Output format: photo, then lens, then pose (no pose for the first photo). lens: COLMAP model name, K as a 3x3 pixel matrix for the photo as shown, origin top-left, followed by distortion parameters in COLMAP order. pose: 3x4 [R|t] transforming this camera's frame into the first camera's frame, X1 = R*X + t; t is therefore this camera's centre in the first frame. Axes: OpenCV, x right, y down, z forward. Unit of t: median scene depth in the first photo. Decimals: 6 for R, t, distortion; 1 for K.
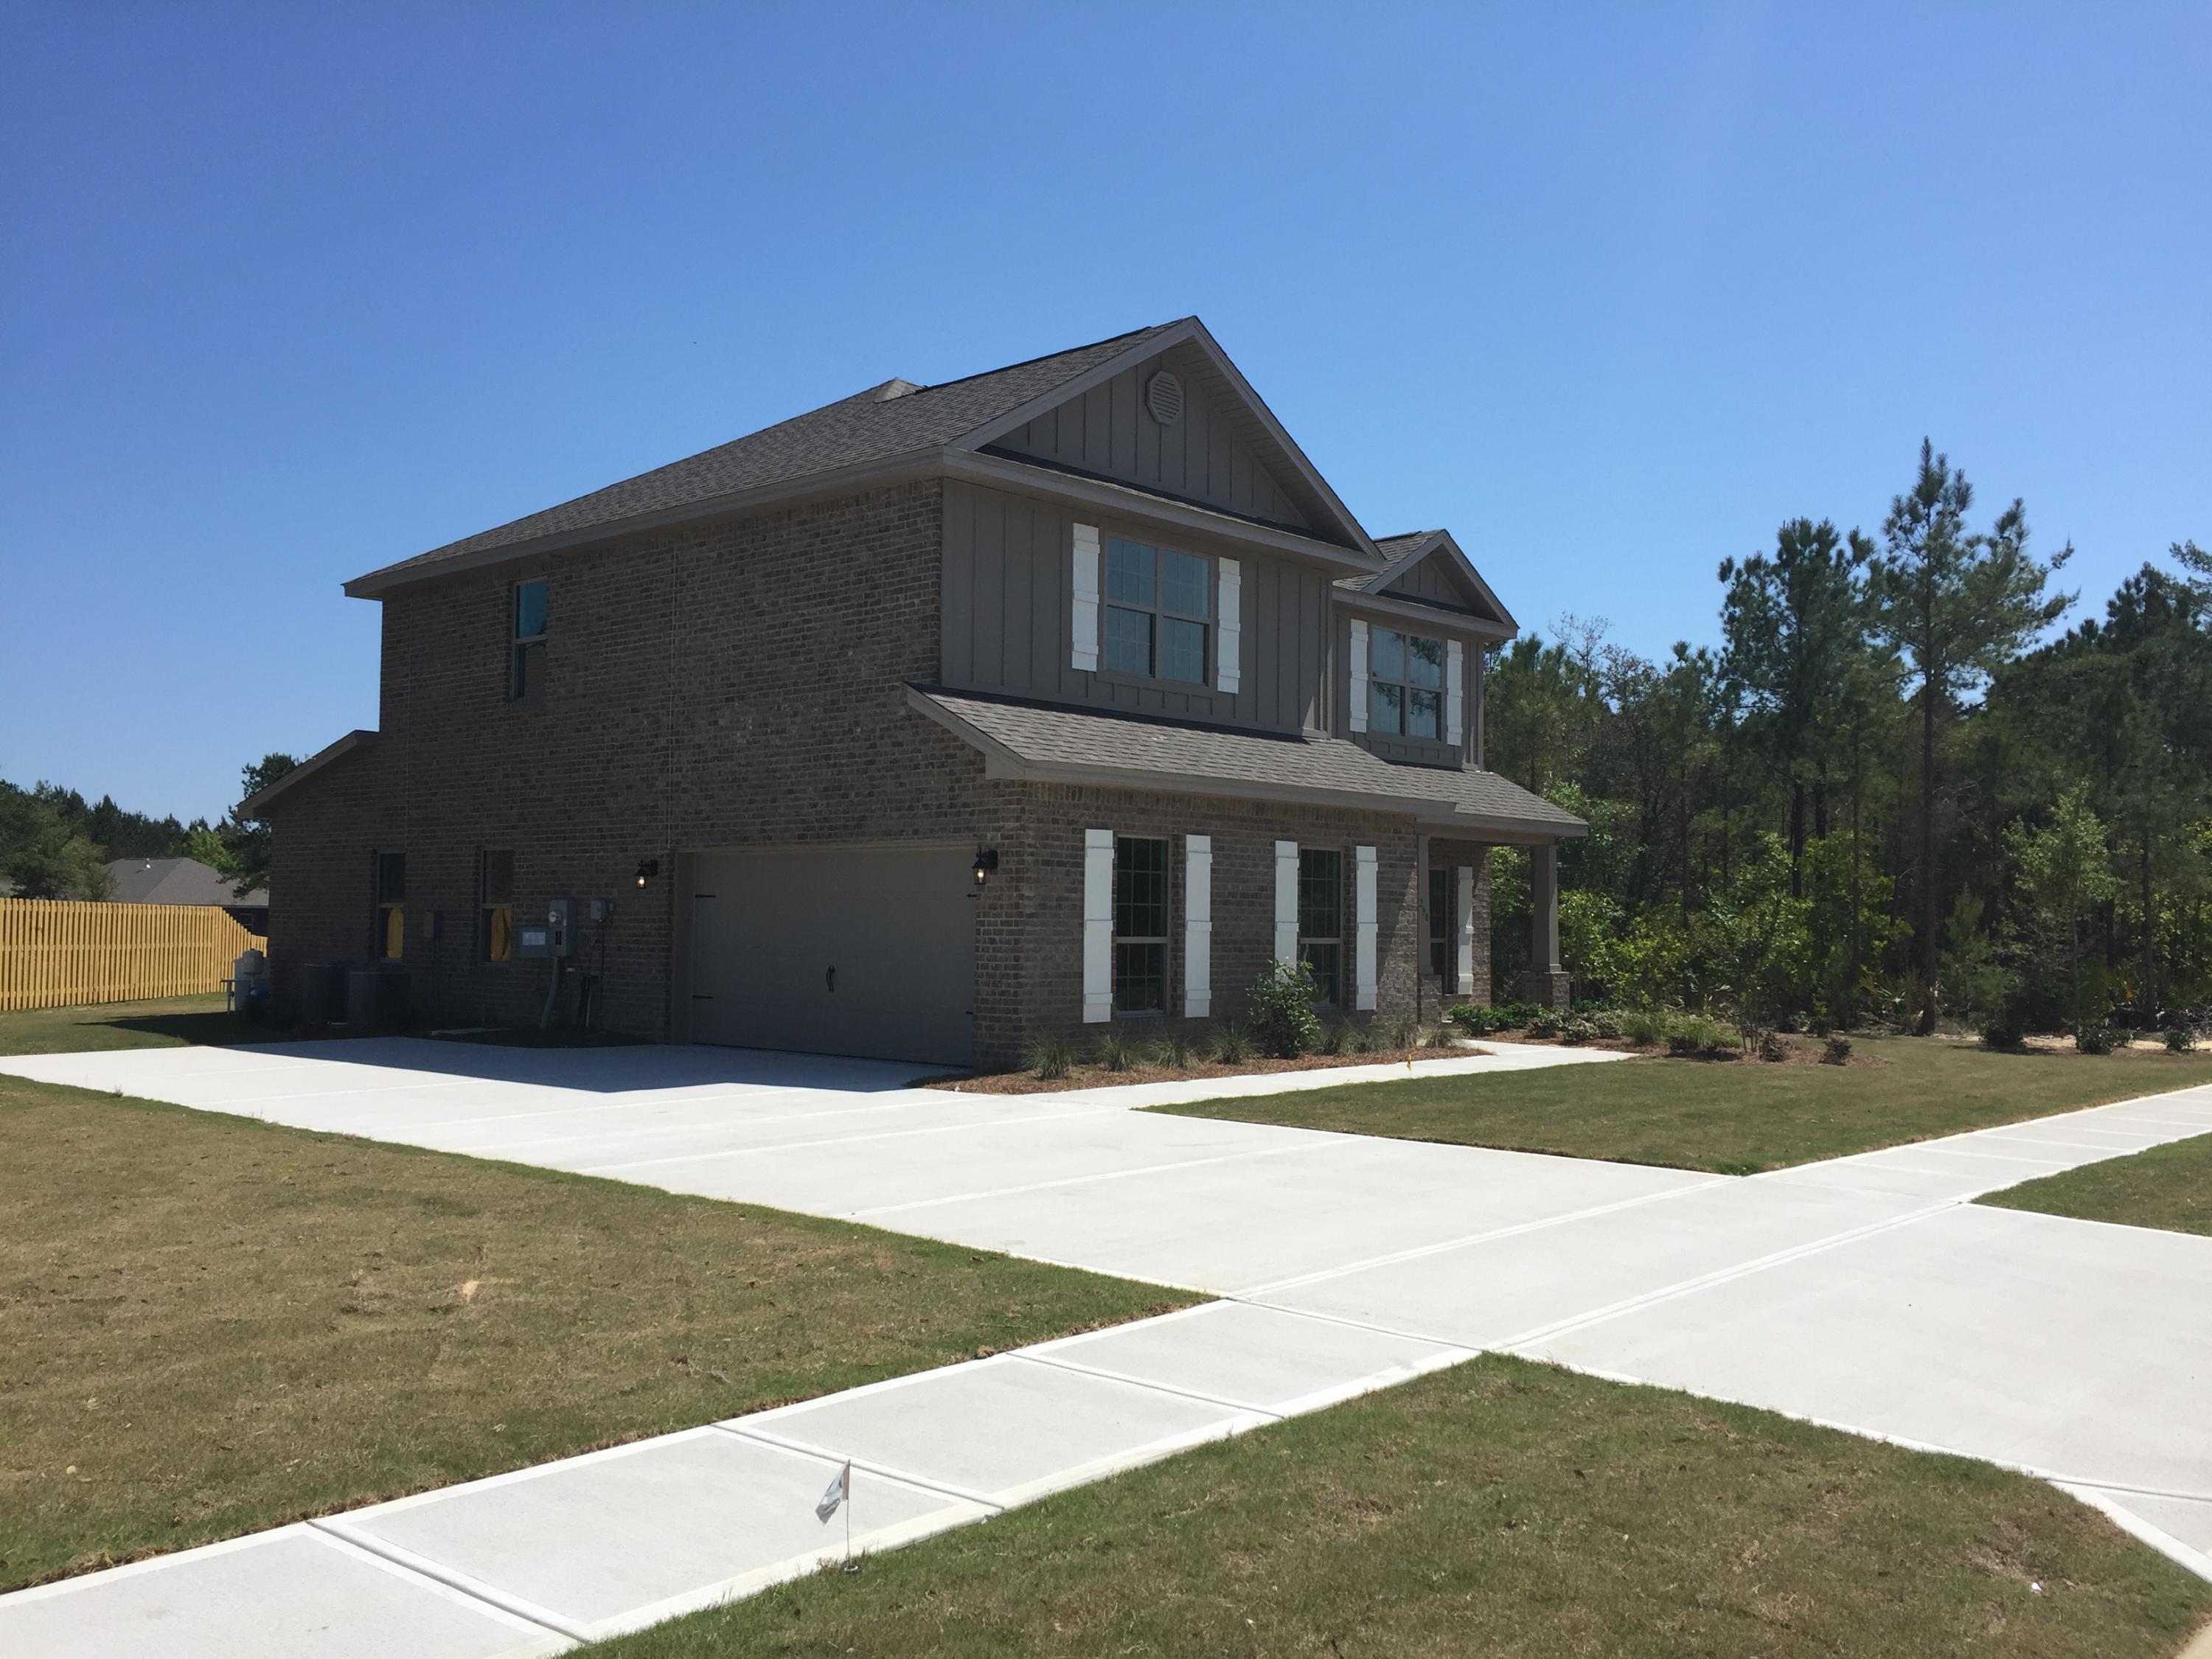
lens RADIAL K [[1881.8, 0, 1106.1], [0, 1881.8, 830.8], [0, 0, 1]] dist [0.002018, 0.003938]
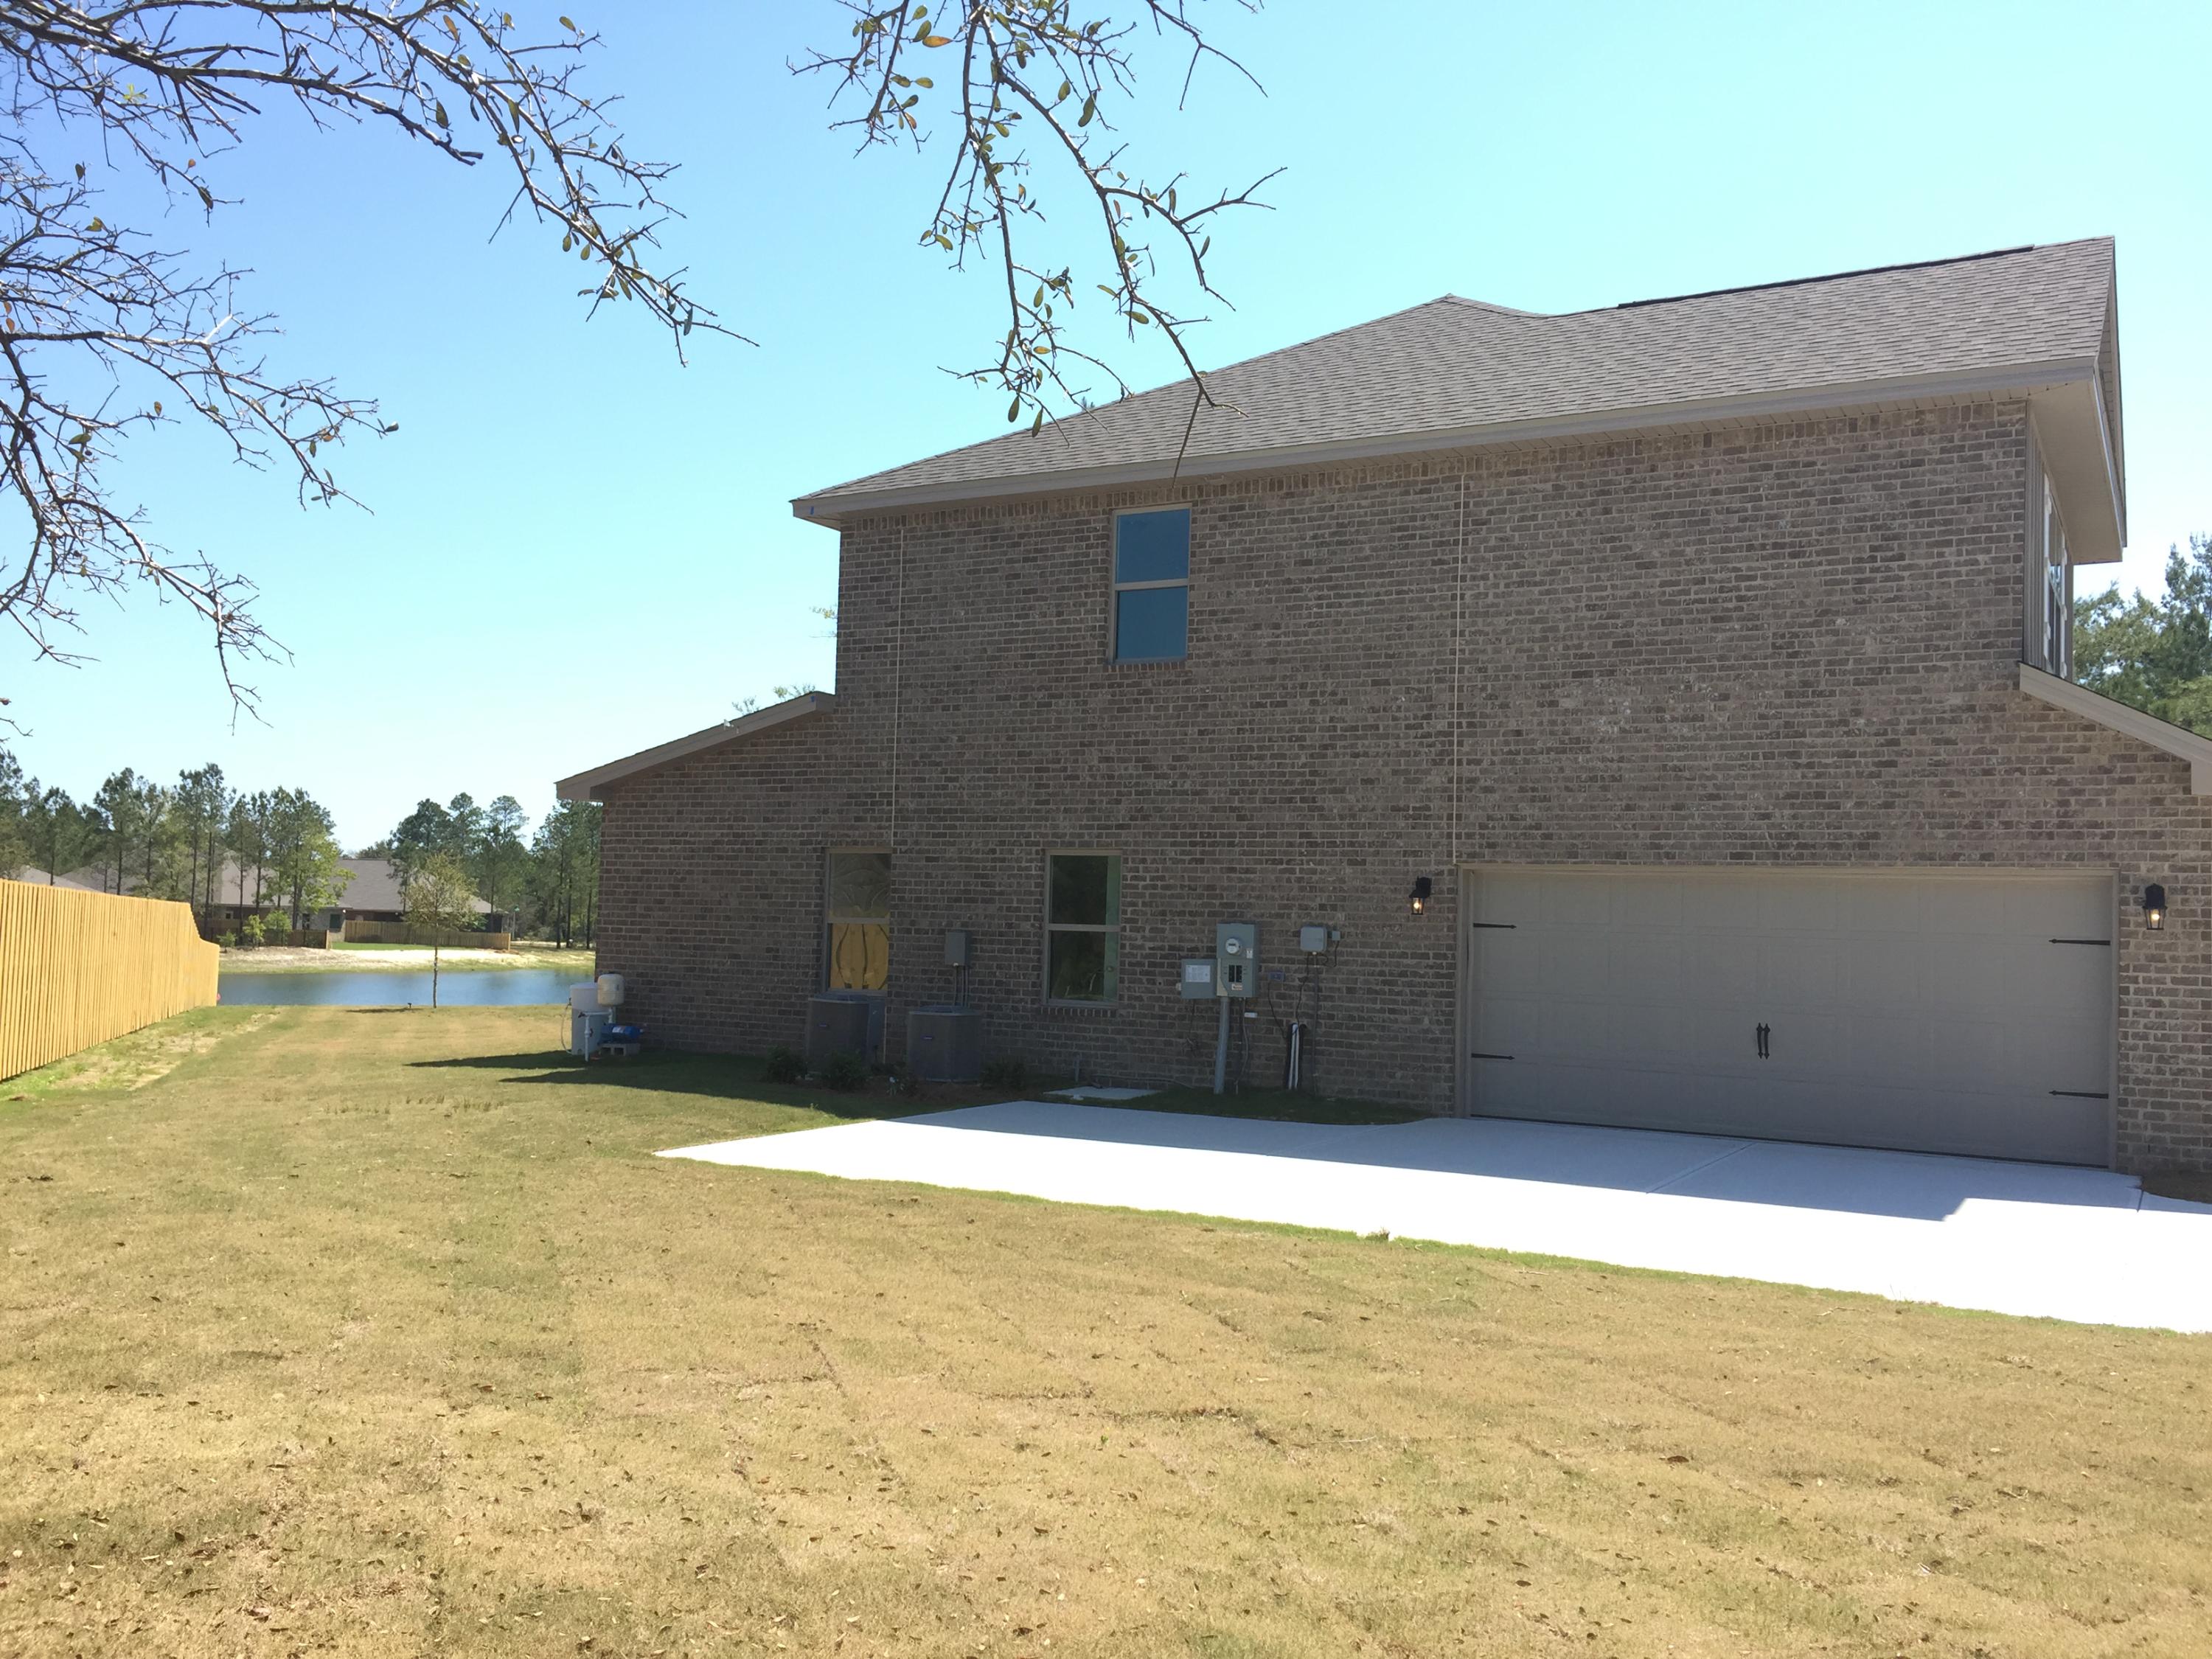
lens RADIAL K [[1881.8, 0, 1107.6], [0, 1881.8, 837.8], [0, 0, 1]] dist [0.002018, 0.003938]
pose [[0.980334, 0.041783, 0.192869, -0.549932], [-0.039546, 0.999099, -0.015435, 0.017305], [-0.193340, 0.007504, 0.981103, 0.287604]]
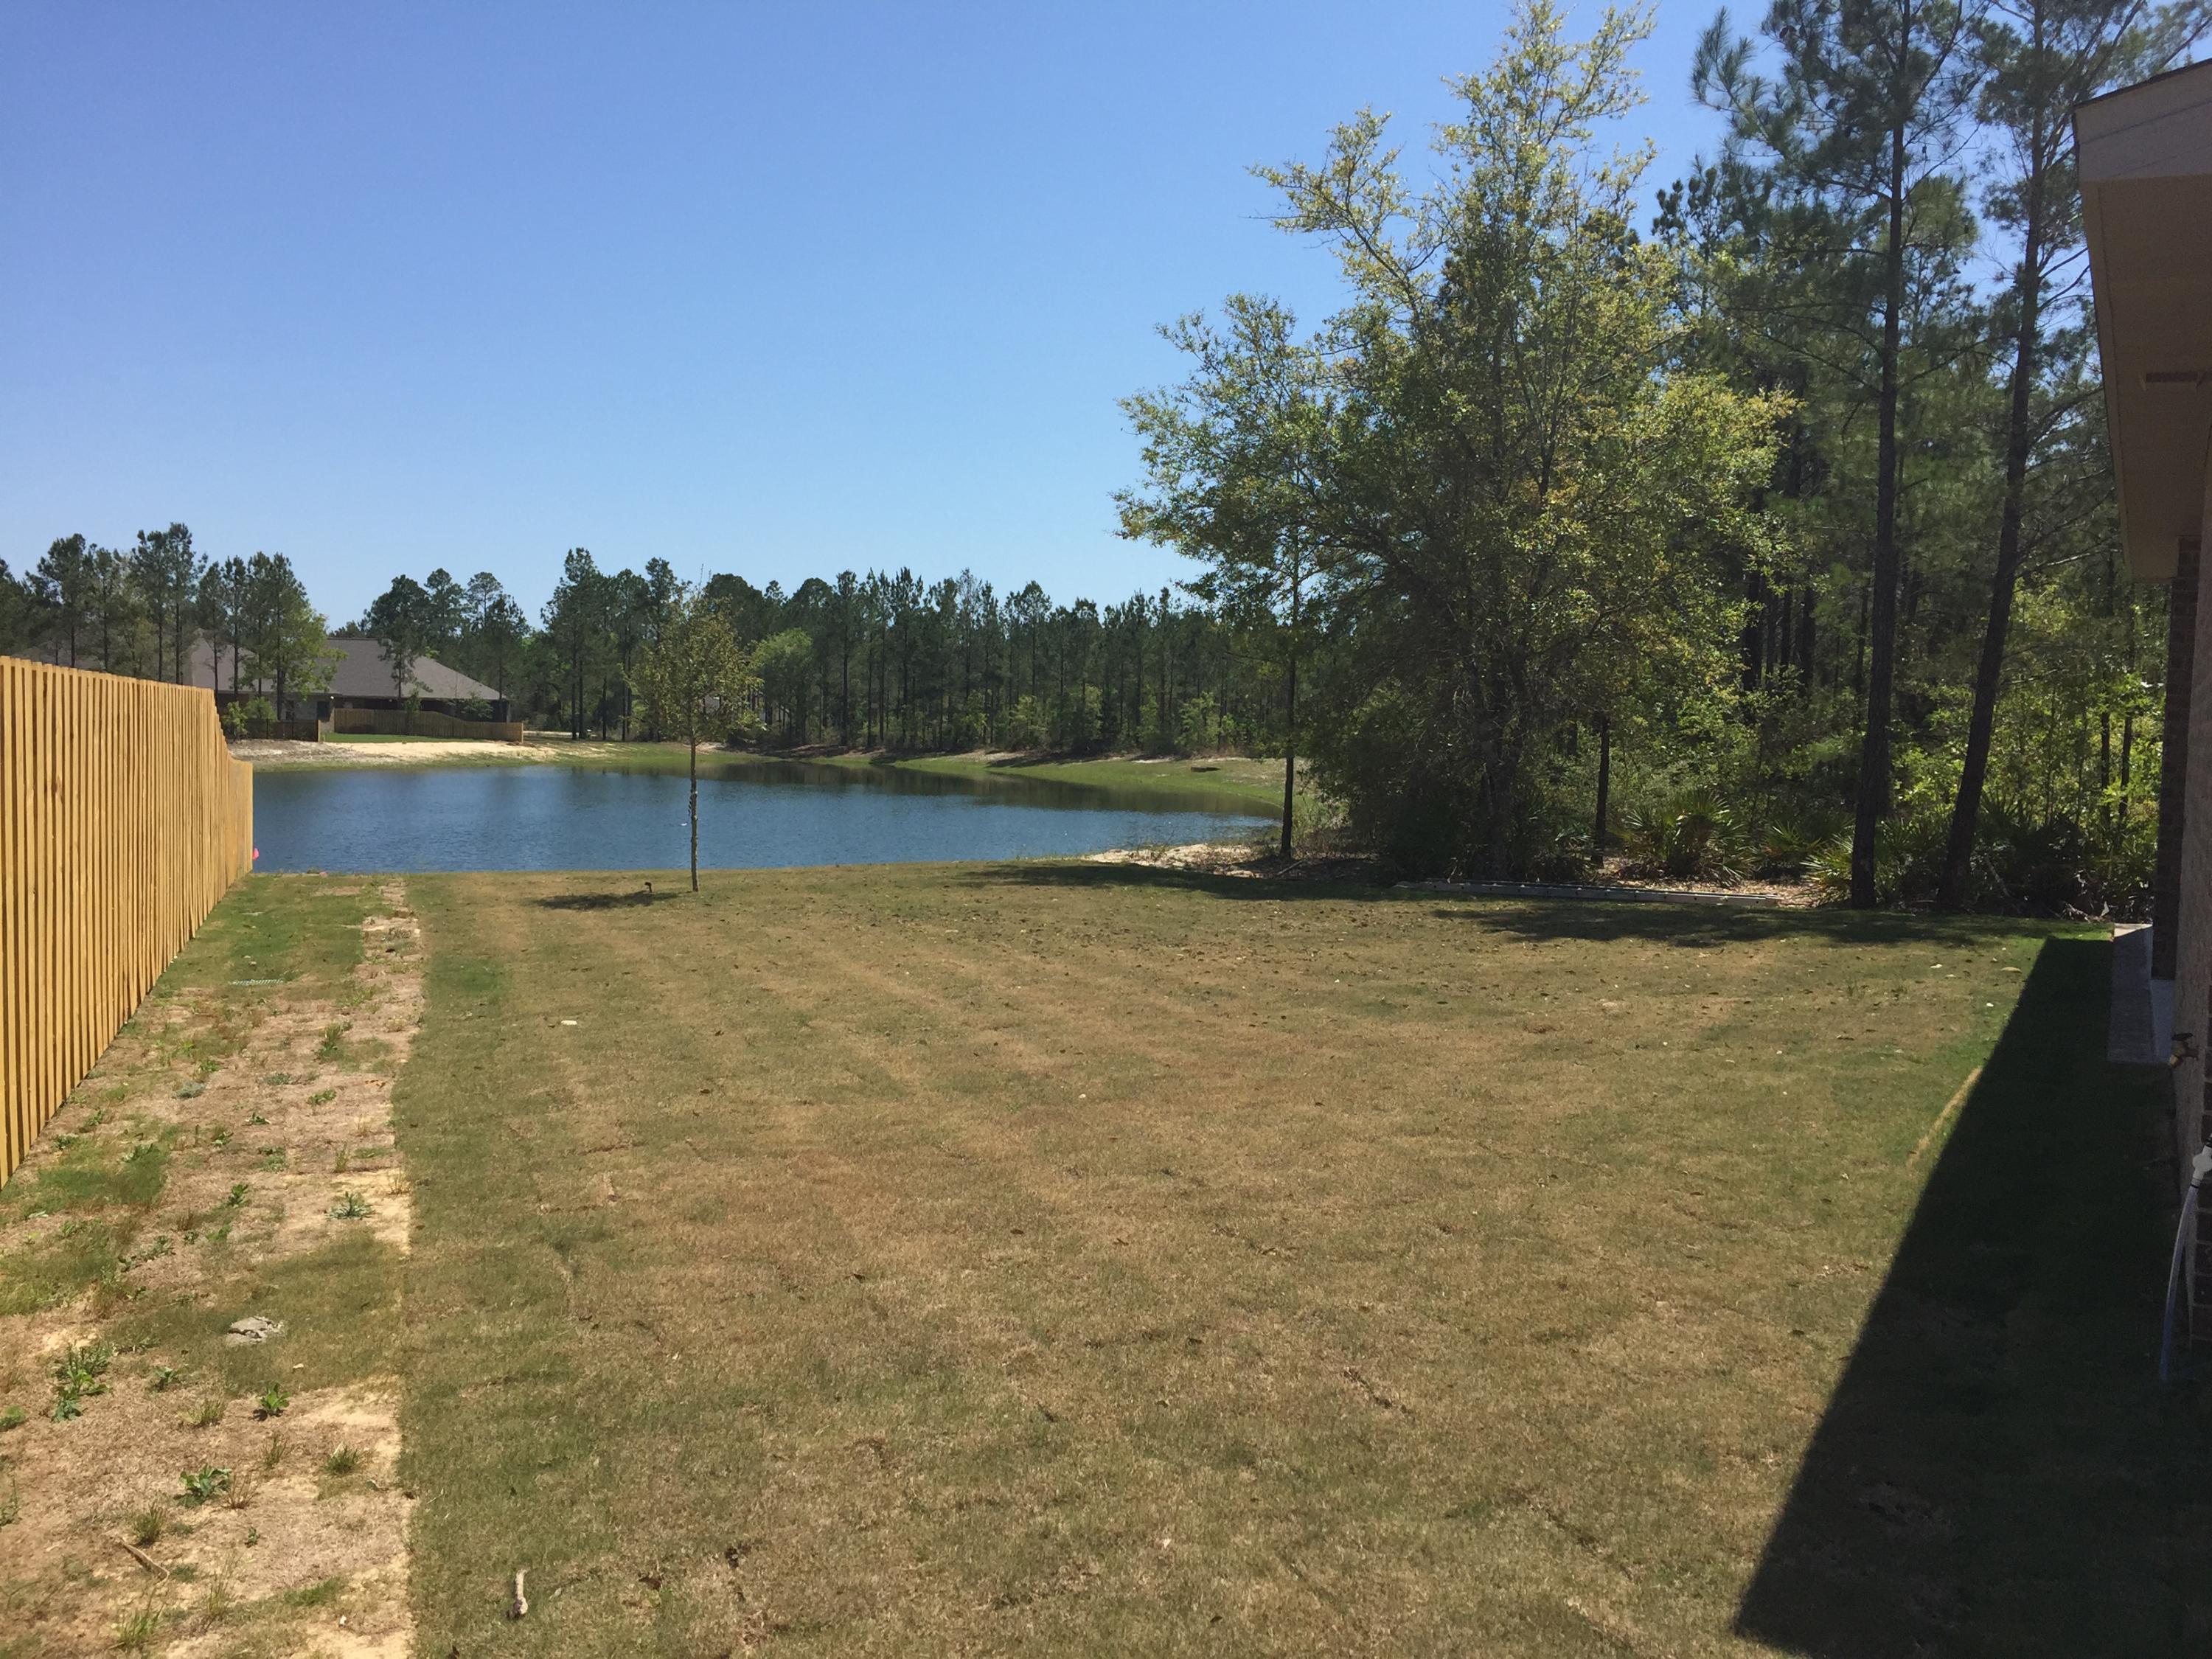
lens RADIAL K [[1881.8, 0, 1102.7], [0, 1881.8, 824.9], [0, 0, 1]] dist [0.002018, 0.003938]
pose [[0.976089, 0.018451, 0.216585, -0.591683], [-0.038810, 0.995174, 0.090126, 0.022772], [-0.213877, -0.096377, 0.972095, 0.412309]]
